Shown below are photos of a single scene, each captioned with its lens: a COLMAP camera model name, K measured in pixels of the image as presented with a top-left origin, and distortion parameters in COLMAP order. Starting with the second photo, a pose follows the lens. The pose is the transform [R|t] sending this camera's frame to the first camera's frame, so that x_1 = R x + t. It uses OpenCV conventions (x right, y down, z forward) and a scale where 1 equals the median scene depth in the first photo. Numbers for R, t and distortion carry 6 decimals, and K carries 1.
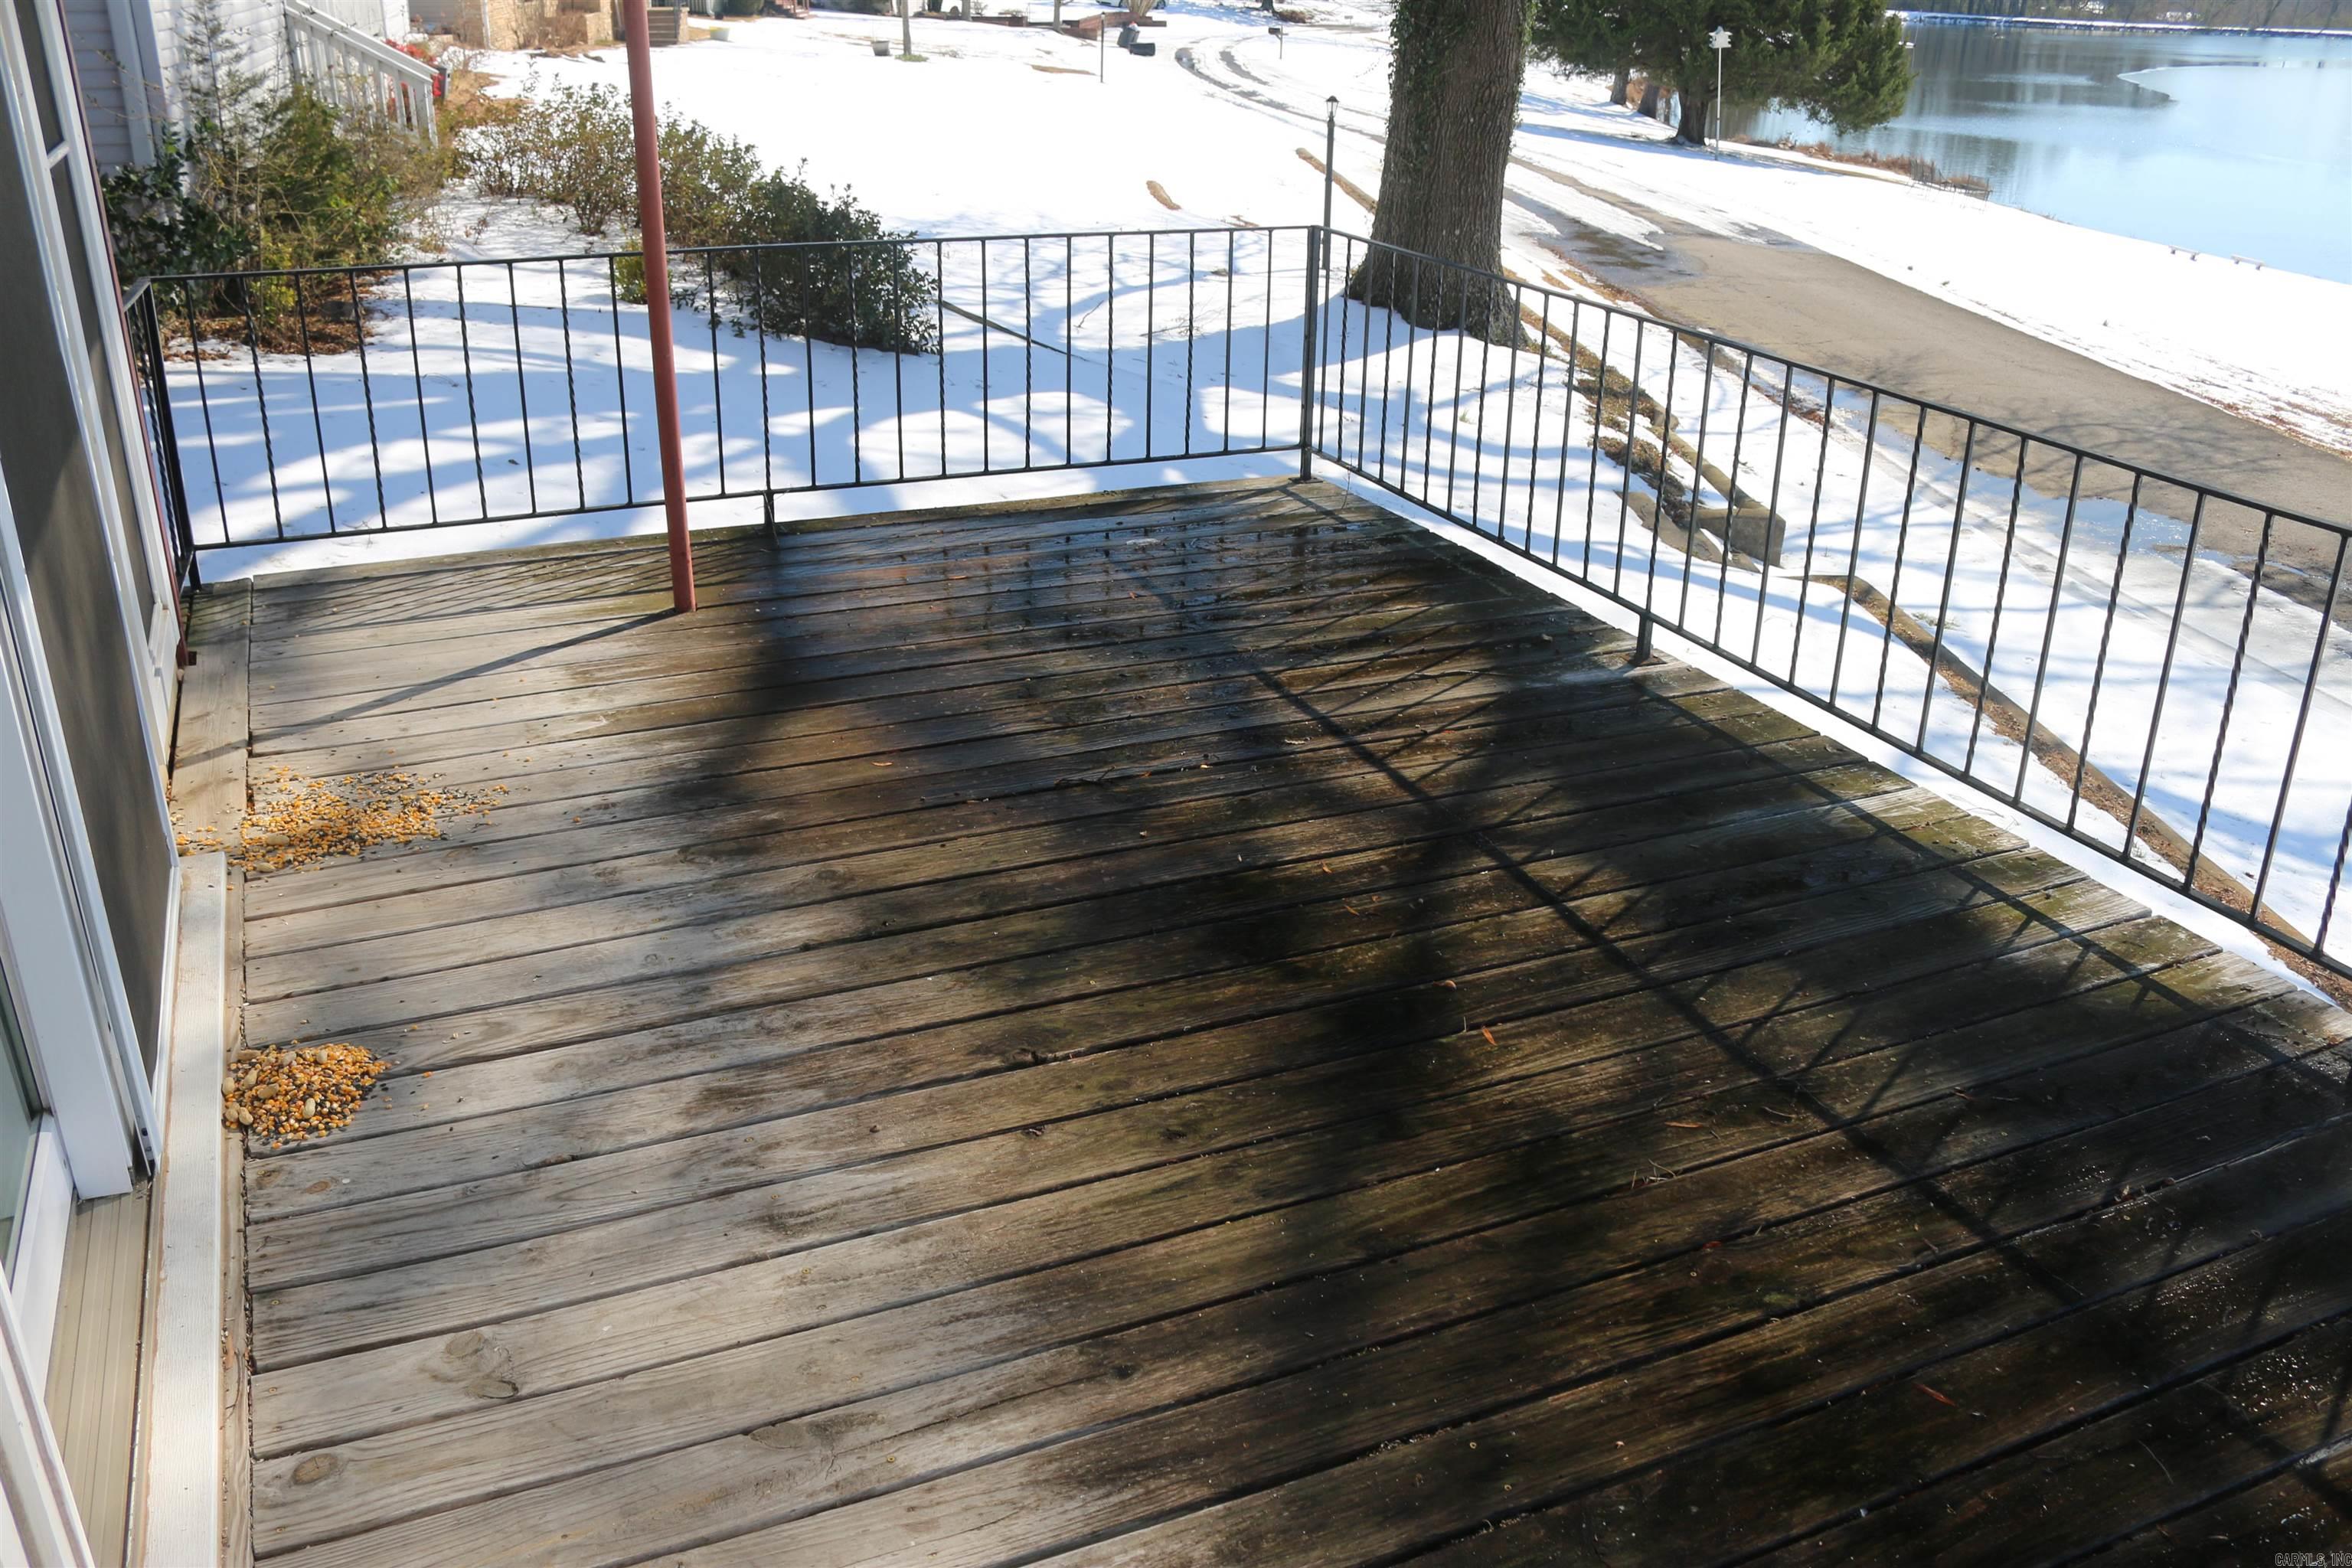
lens RADIAL K [[1942.8, 0, 1172.1], [0, 1942.8, 785.5], [0, 0, 1]] dist [-0.141978, 0.101609]
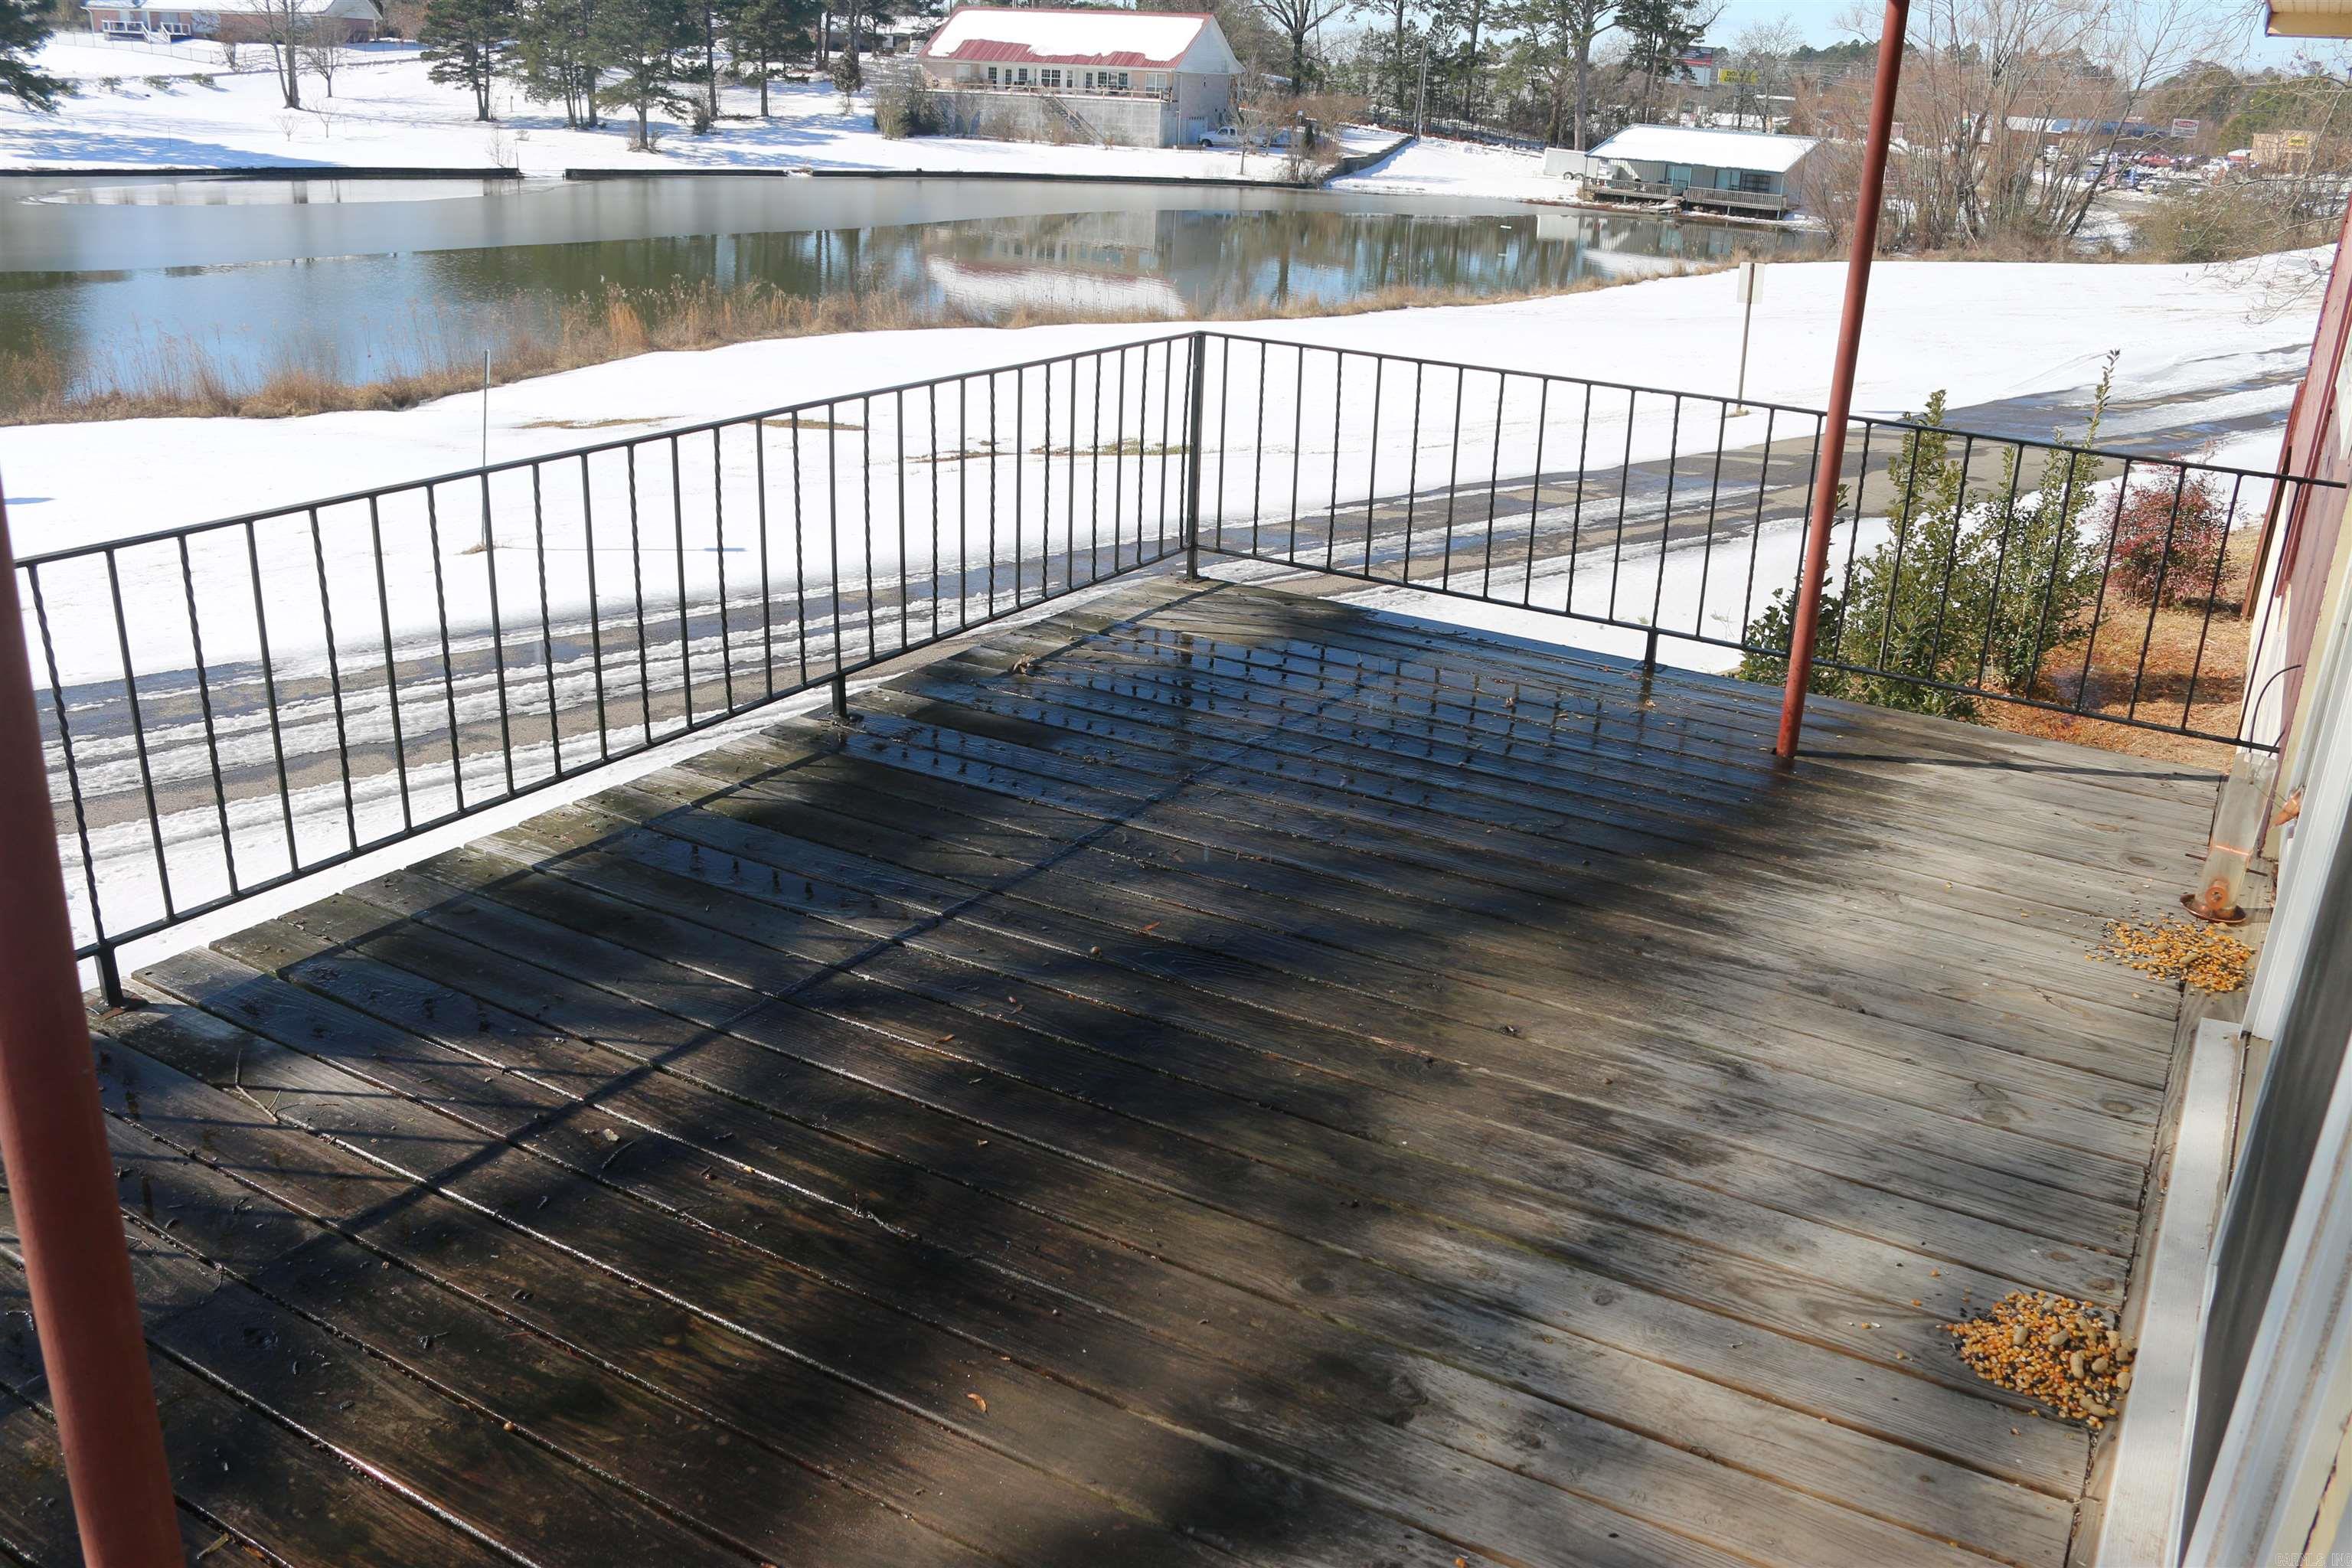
lens RADIAL K [[1942.8, 0, 1173.4], [0, 1942.8, 786.6], [0, 0, 1]] dist [-0.141978, 0.101609]
pose [[-0.577492, -0.321698, 0.750342, -0.666072], [0.284016, 0.782515, 0.554081, -0.555554], [-0.765400, 0.533087, -0.360529, 1.238014]]
